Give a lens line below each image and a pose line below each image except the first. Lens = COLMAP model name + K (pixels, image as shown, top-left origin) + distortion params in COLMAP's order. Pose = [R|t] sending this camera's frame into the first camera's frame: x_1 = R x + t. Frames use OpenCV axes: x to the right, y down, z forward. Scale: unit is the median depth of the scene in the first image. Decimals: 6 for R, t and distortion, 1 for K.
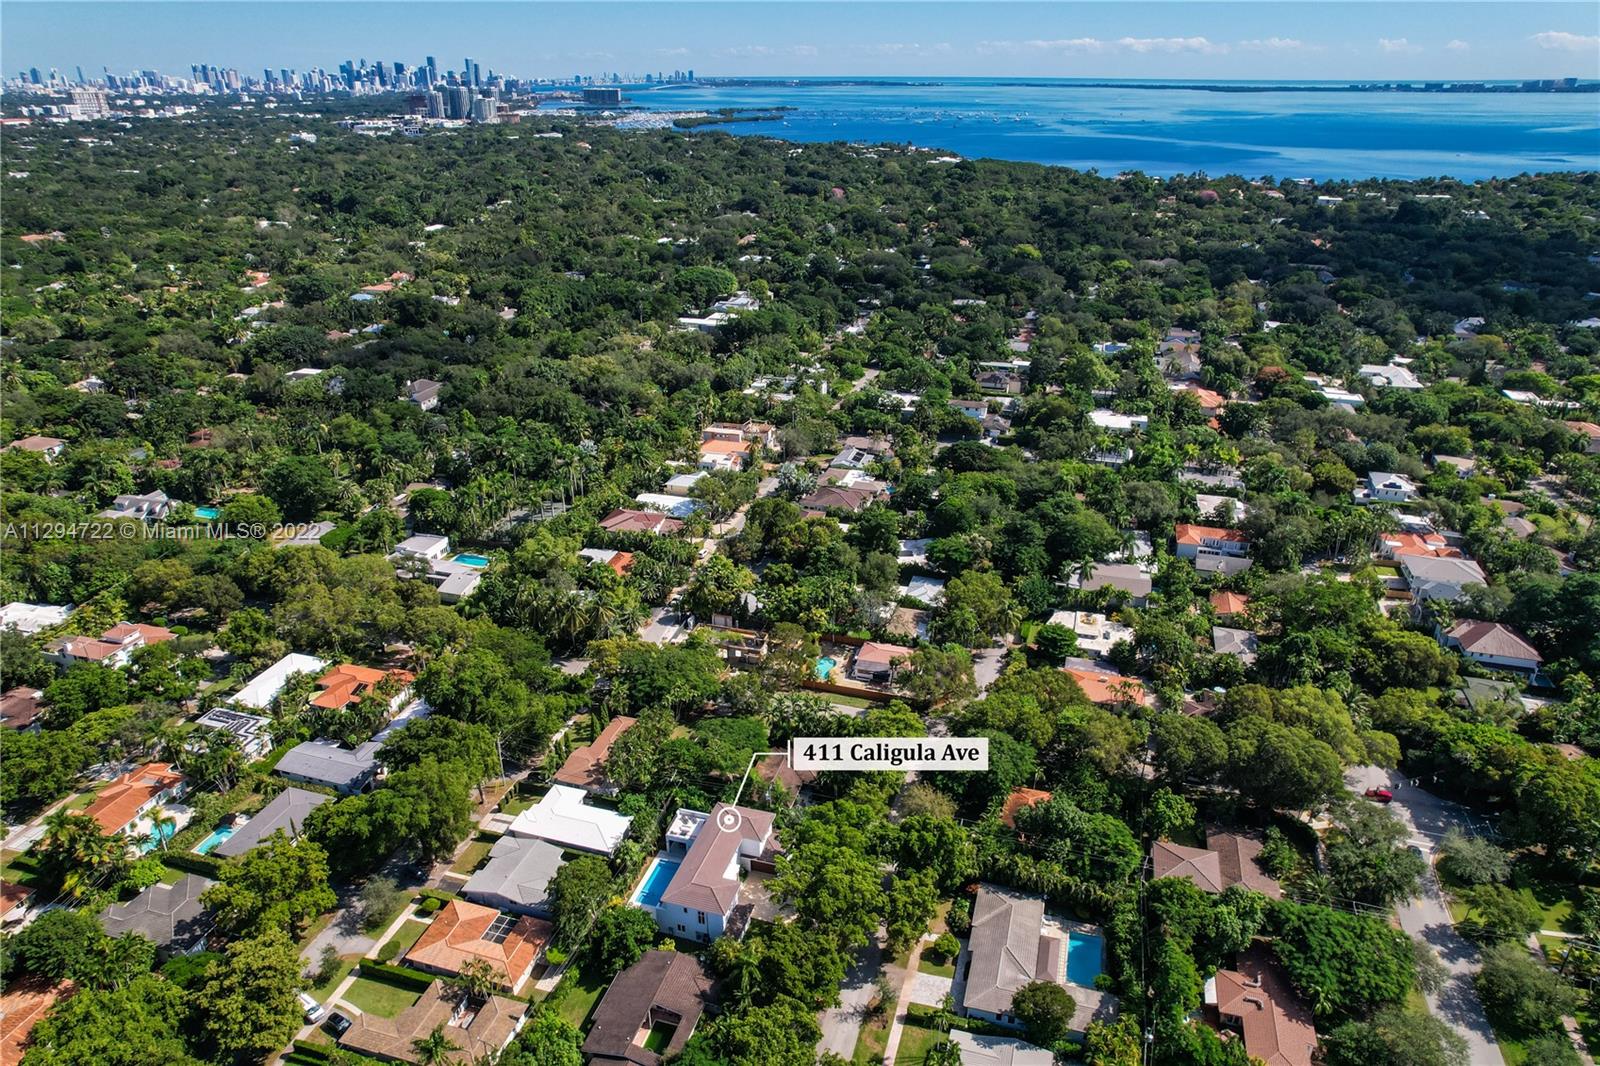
lens RADIAL K [[1011.7, 0, 800.0], [0, 1011.7, 533.0], [0, 0, 1]] dist [-0.067653, 0.058539]
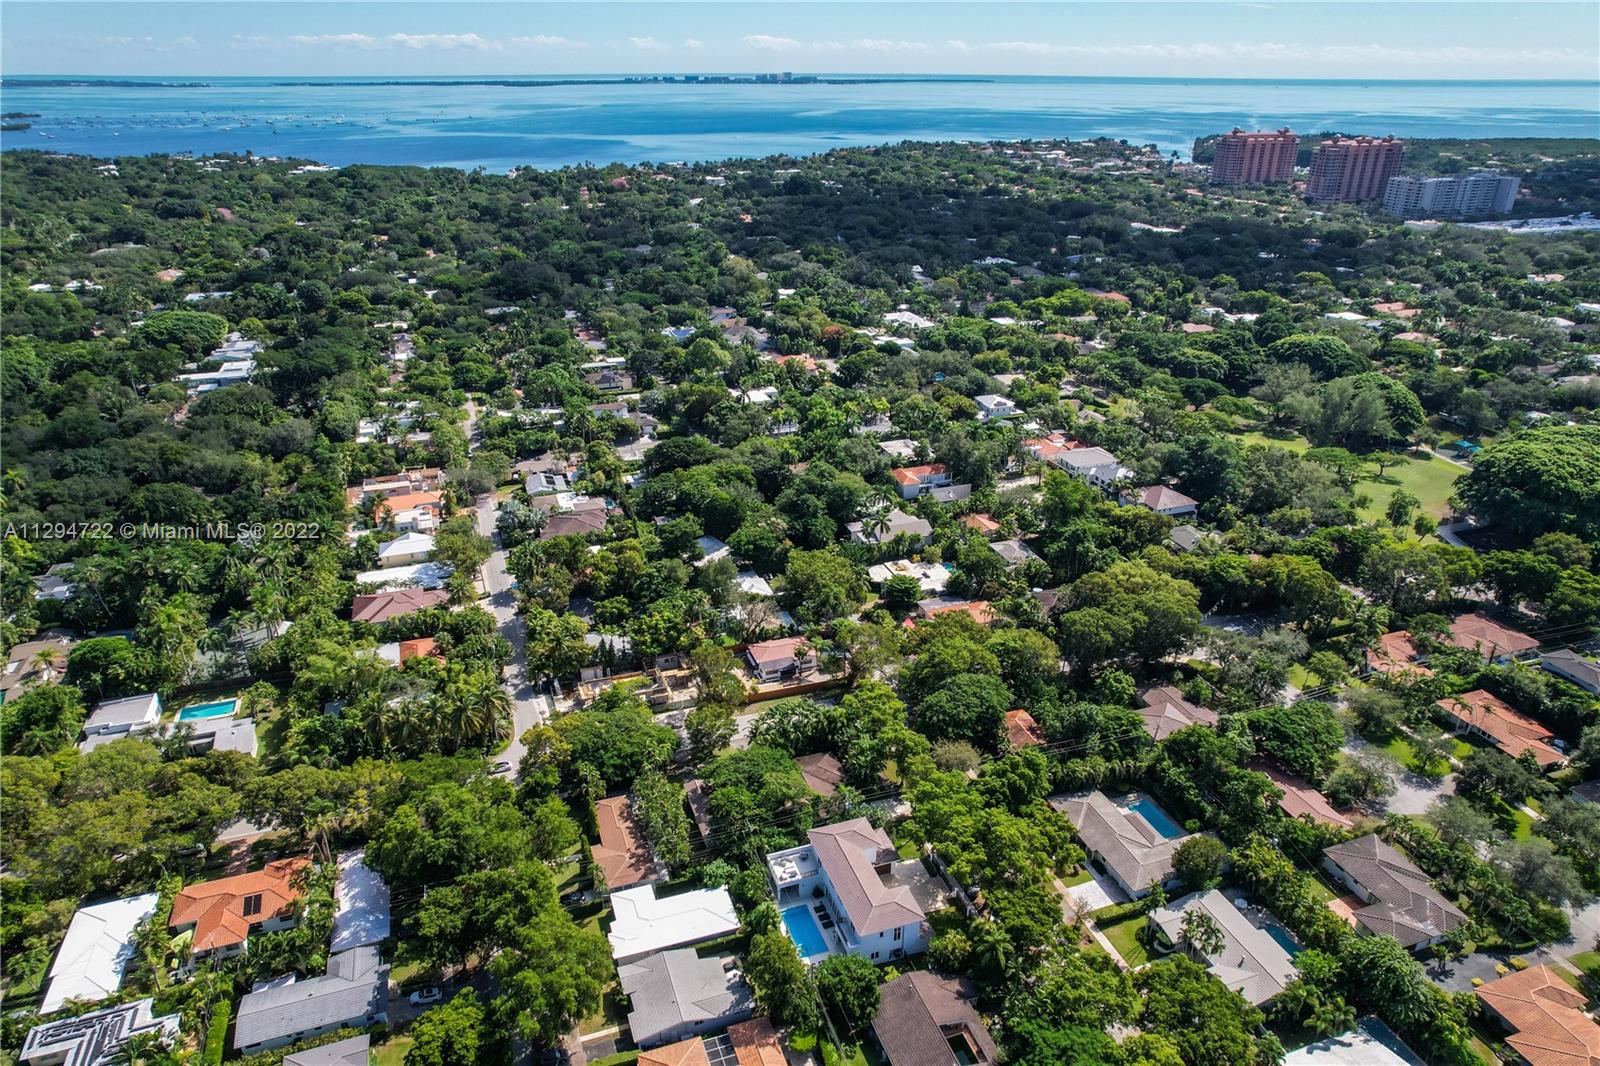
lens RADIAL K [[1011.7, 0, 800.0], [0, 1011.7, 533.0], [0, 0, 1]] dist [-0.067653, 0.058539]
pose [[0.810514, -0.244643, 0.532182, -0.324139], [0.243089, 0.967149, 0.074371, -0.049733], [-0.532893, 0.069089, 0.843357, 0.105540]]
